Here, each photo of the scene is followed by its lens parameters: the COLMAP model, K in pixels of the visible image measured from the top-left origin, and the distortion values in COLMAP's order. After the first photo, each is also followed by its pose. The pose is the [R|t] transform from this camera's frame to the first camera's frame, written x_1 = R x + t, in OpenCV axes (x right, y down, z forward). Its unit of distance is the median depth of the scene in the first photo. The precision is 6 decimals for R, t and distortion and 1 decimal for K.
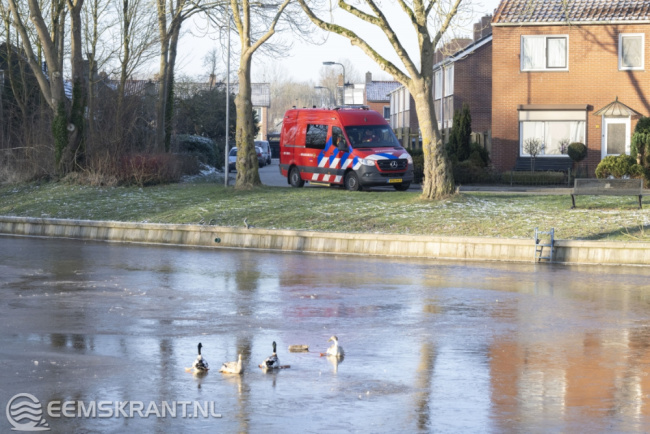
lens RADIAL K [[1736.4, 0, 325.0], [0, 1736.4, 217.0], [0, 0, 1]] dist [-0.053414, -0.001306]
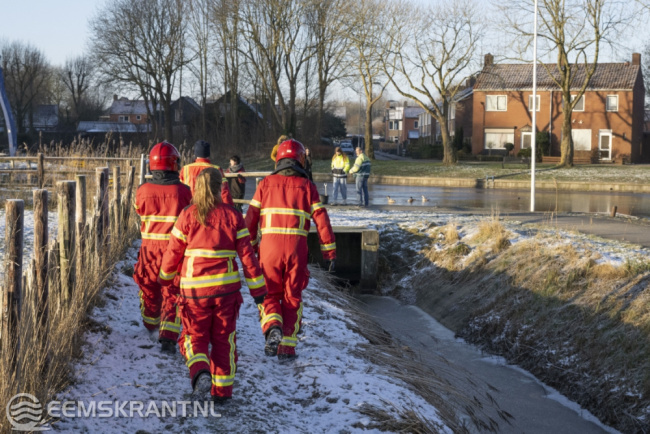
lens RADIAL K [[1210.8, 0, 325.0], [0, 1210.8, 217.0], [0, 0, 1]] dist [-0.014537, -0.005716]
pose [[0.999466, 0.010721, -0.030874, -0.053869], [-0.010103, 0.999747, 0.020114, 0.028609], [0.031082, -0.019791, 0.999321, -0.681019]]
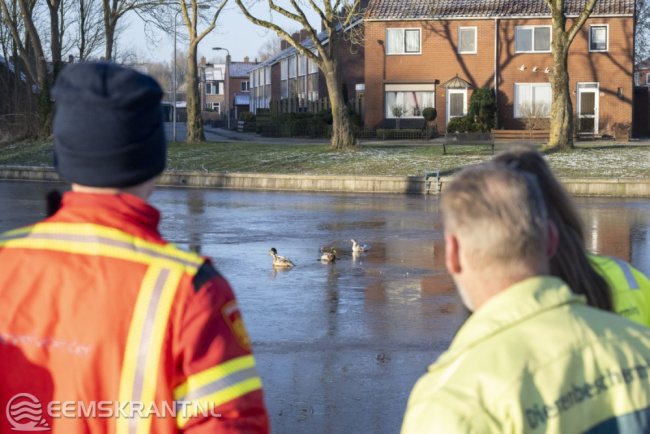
lens RADIAL K [[1351.4, 0, 325.0], [0, 1351.4, 217.0], [0, 0, 1]] dist [-0.017956, -0.287238]
pose [[0.993308, -0.016401, 0.114322, -0.065907], [0.012234, 0.999238, 0.037059, 0.003154], [-0.114843, -0.035413, 0.992752, -0.052830]]
